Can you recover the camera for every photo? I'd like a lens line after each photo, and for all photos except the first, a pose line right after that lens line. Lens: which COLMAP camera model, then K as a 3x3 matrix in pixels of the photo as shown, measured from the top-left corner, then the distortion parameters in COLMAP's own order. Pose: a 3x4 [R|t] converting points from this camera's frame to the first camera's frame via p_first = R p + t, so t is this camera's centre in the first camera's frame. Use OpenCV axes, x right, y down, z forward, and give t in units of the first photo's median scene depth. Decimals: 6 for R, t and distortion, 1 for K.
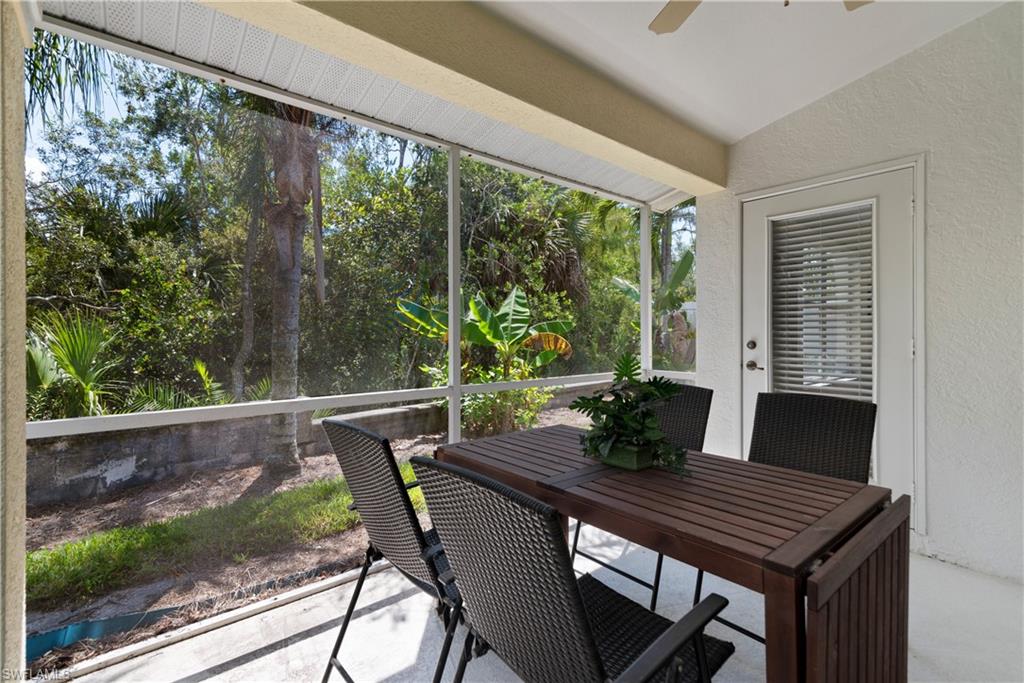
lens RADIAL K [[461.5, 0, 512.0], [0, 461.5, 341.5], [0, 0, 1]] dist [0.012129, 0.000185]
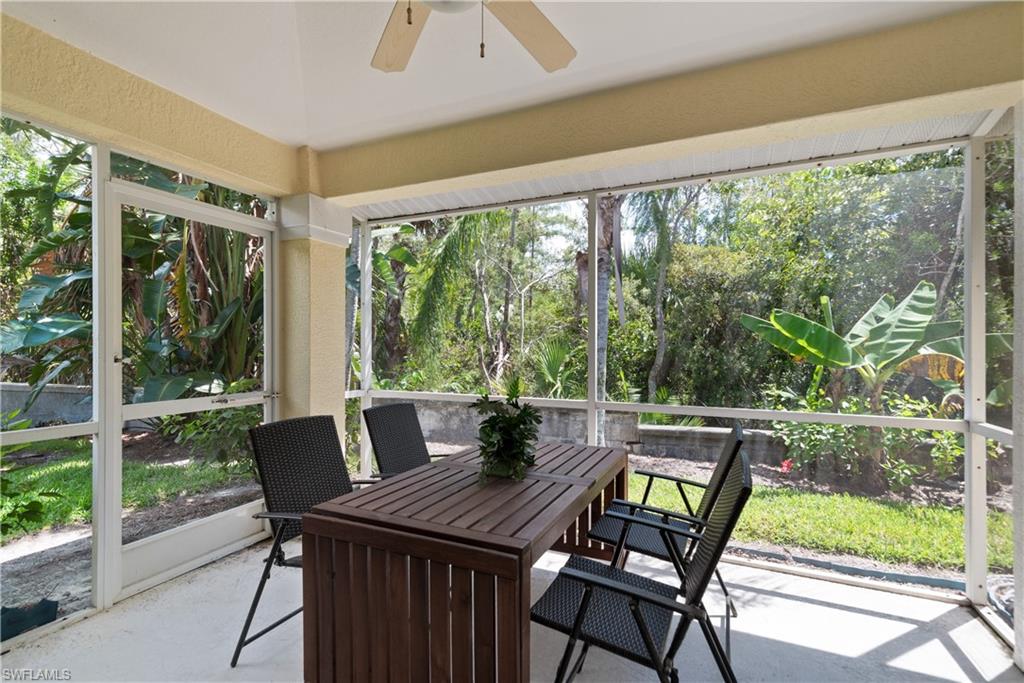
lens RADIAL K [[461.5, 0, 512.0], [0, 461.5, 341.5], [0, 0, 1]] dist [0.012129, 0.000185]
pose [[0.431066, -0.009366, -0.902272, 0.406851], [-0.015844, 0.999713, -0.017947, -0.012809], [0.902181, 0.022032, 0.430794, 0.156476]]
